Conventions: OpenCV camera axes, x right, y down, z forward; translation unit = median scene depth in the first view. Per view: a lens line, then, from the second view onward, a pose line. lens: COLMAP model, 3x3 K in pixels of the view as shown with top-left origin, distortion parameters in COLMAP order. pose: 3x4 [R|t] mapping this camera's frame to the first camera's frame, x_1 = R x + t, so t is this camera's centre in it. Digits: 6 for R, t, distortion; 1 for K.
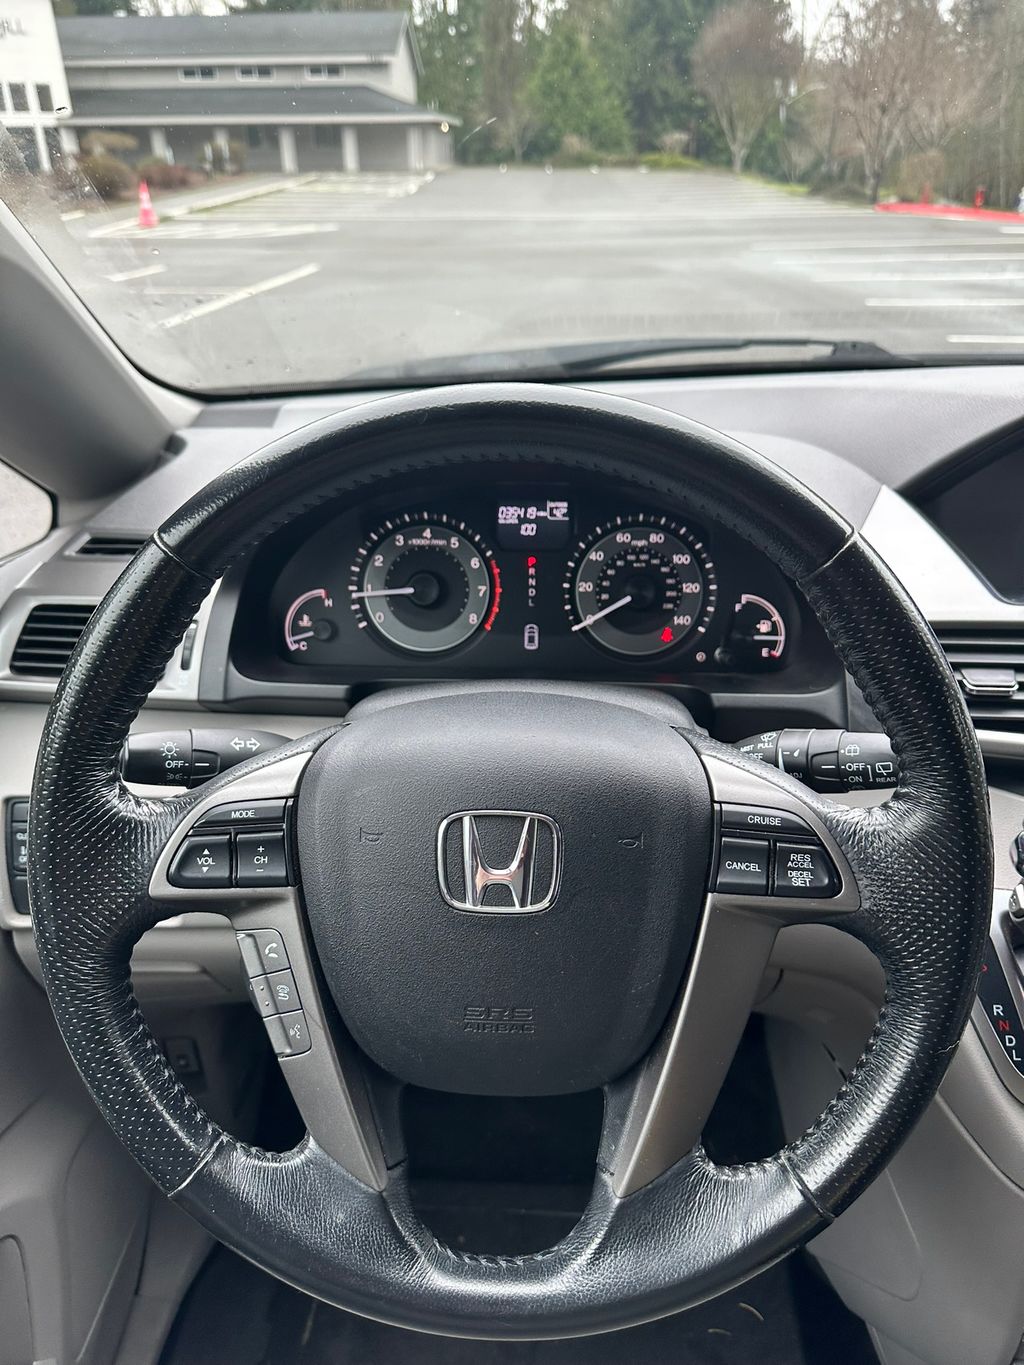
lens RADIAL K [[960.6, 0, 508.4], [0, 960.6, 699.5], [0, 0, 1]] dist [-0.022454, -0.000416]
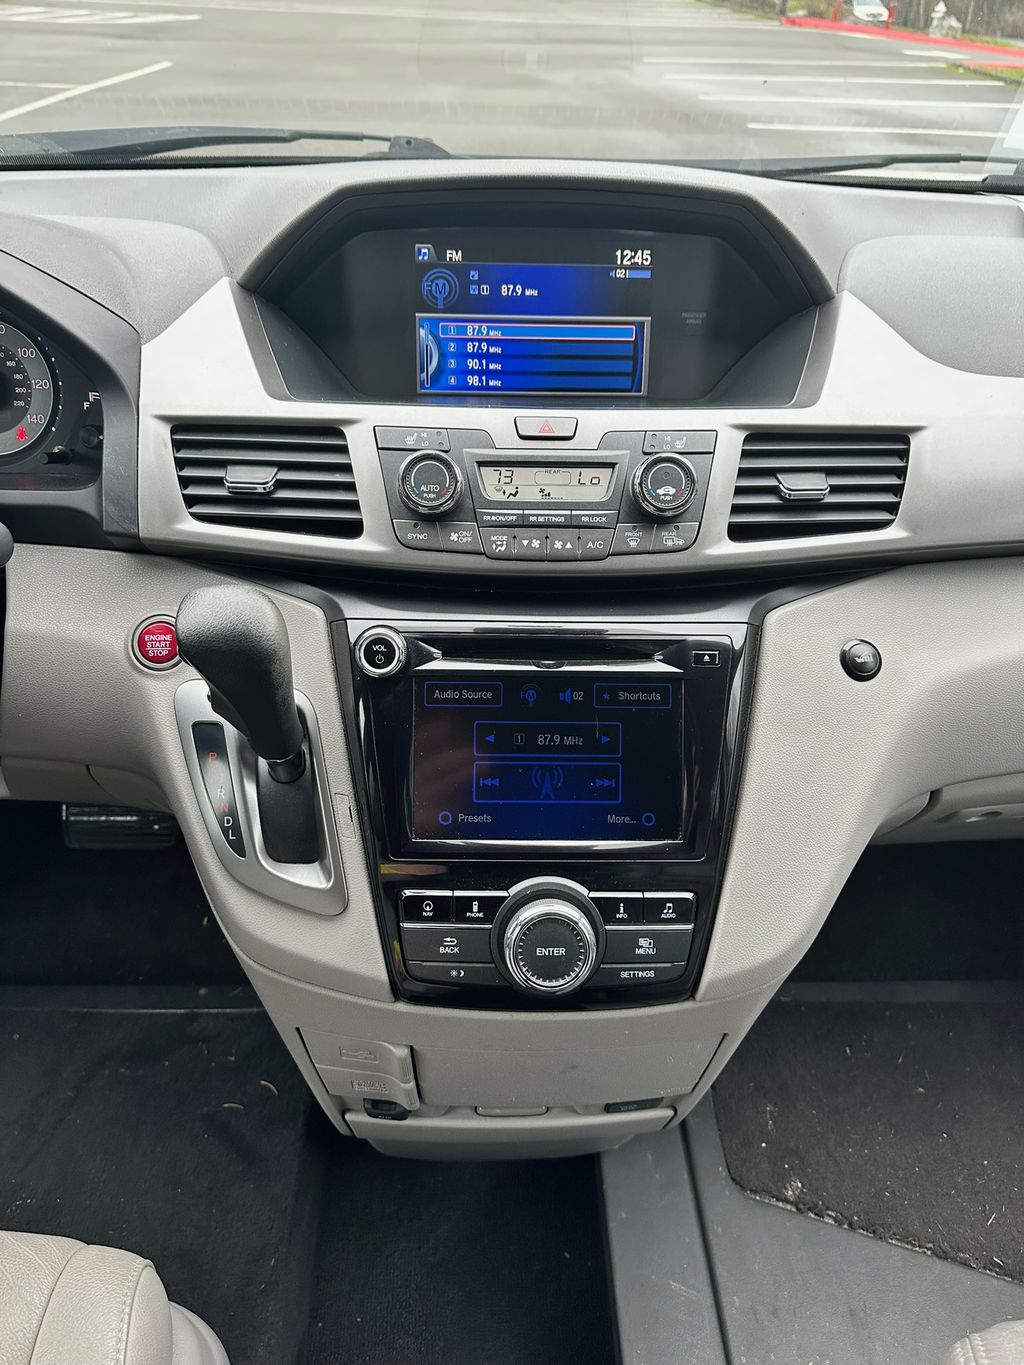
lens RADIAL K [[922.9, 0, 511.7], [0, 922.9, 681.0], [0, 0, 1]] dist [0.111192, -0.112389]
pose [[0.997070, -0.003893, 0.076393, 0.447316], [-0.006878, 0.990095, 0.140232, 0.032673], [-0.076182, -0.140347, 0.987167, -0.016626]]
